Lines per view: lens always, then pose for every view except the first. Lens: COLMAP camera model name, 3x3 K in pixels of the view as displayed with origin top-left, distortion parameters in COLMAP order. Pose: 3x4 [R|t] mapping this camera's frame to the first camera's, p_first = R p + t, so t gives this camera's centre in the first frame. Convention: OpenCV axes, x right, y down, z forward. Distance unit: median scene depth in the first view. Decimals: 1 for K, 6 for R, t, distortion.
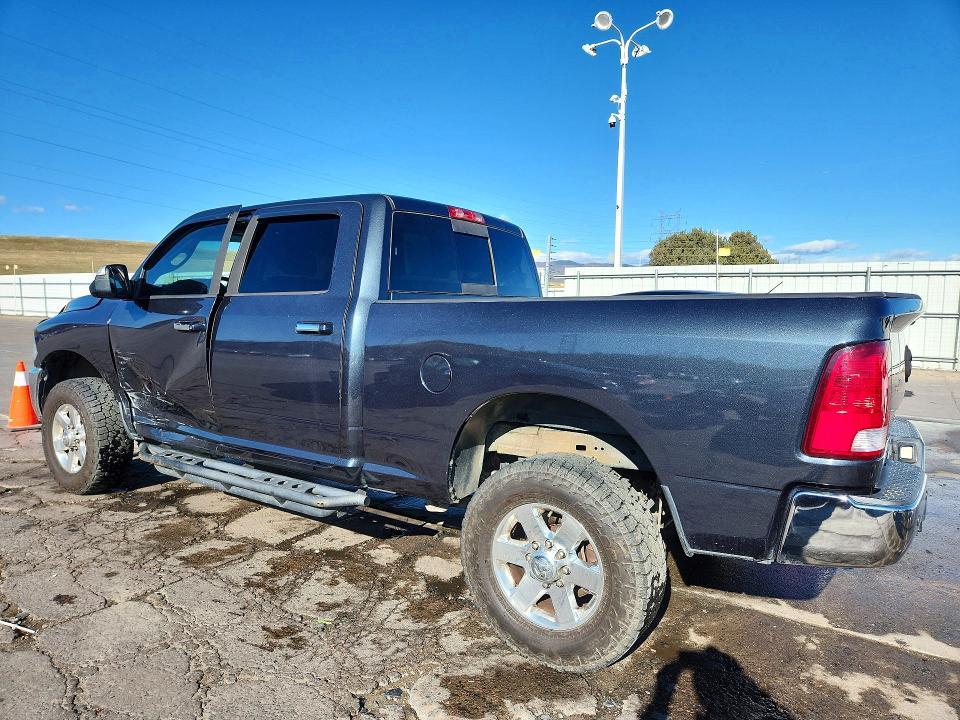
lens RADIAL K [[681.6, 0, 475.5], [0, 681.6, 362.0], [0, 0, 1]] dist [0.091245, -0.097493]
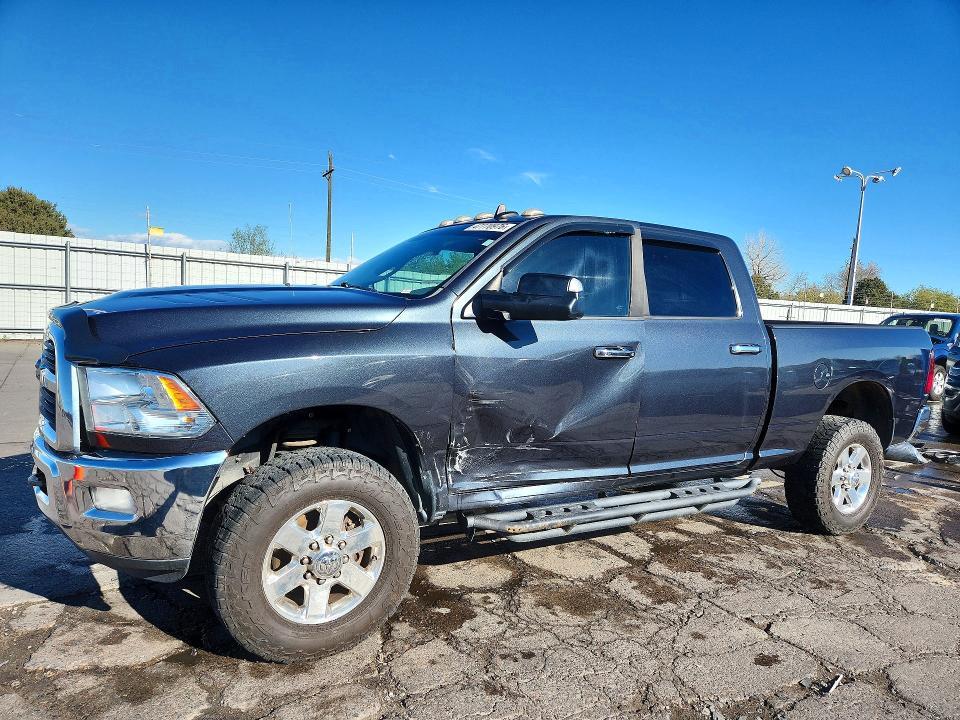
lens RADIAL K [[681.6, 0, 475.5], [0, 681.6, 362.0], [0, 0, 1]] dist [0.091245, -0.097493]
pose [[0.391013, -0.082596, 0.916672, -1.387687], [0.046311, 0.996469, 0.070032, -0.121025], [-0.919219, 0.015068, 0.393457, 0.877812]]
